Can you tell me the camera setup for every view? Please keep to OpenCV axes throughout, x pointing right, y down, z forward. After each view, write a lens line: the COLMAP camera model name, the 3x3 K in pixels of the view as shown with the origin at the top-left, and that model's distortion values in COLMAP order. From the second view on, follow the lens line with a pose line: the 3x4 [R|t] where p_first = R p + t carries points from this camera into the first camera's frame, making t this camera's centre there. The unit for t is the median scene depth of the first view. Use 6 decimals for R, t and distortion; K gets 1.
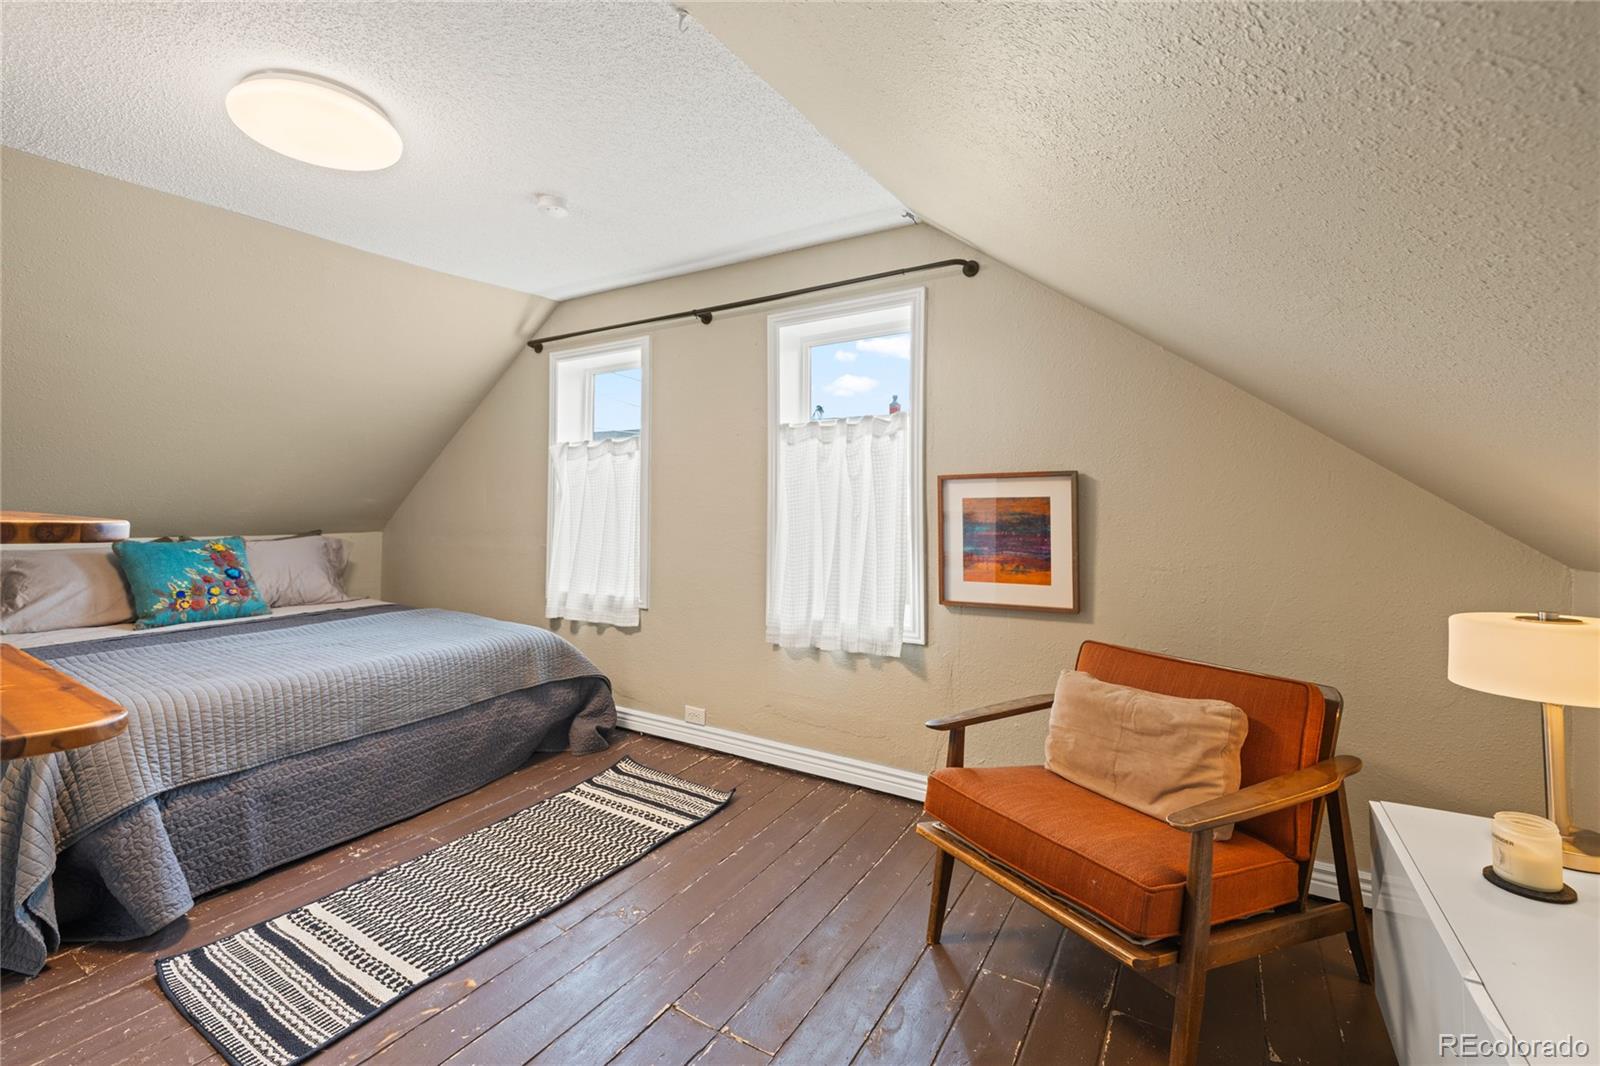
lens RADIAL K [[680.3, 0, 799.2], [0, 680.3, 528.0], [0, 0, 1]] dist [-0.006348, -0.000092]
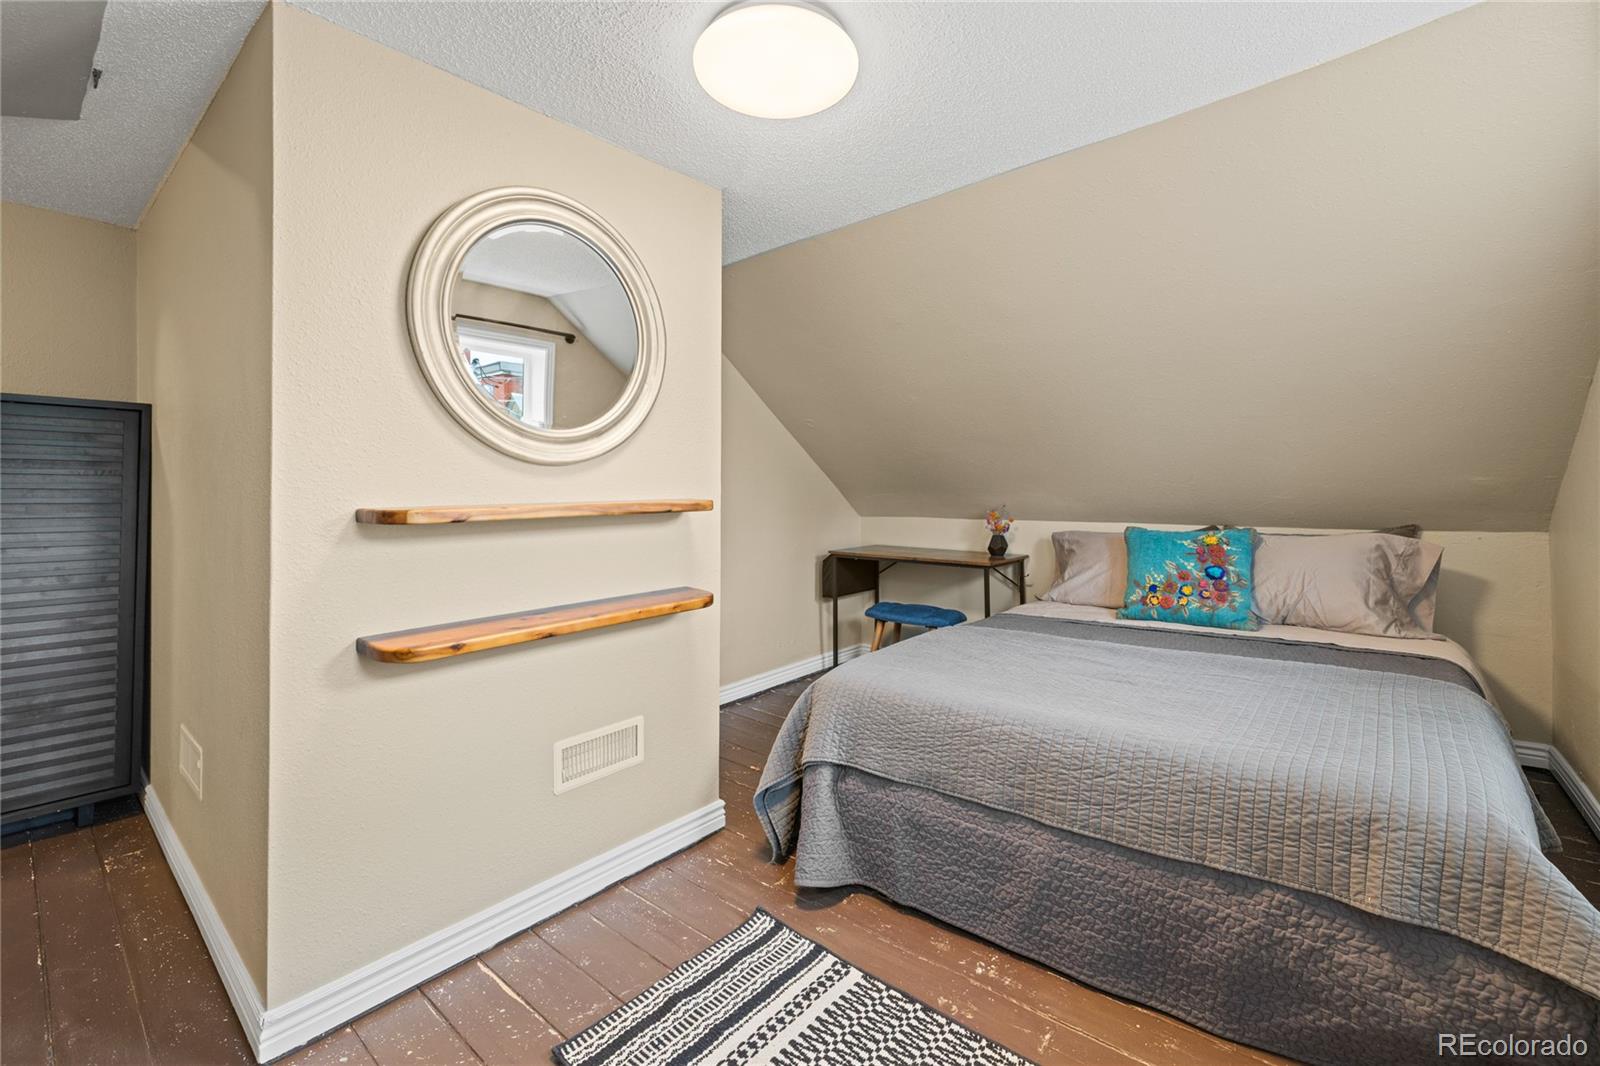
lens RADIAL K [[680.3, 0, 764.4], [0, 680.3, 484.3], [0, 0, 1]] dist [-0.006348, -0.000092]
pose [[-0.162743, -0.020076, -0.986464, 0.082500], [-0.022416, 0.999610, -0.016646, -0.015980], [0.986414, 0.019404, -0.163130, 0.635248]]
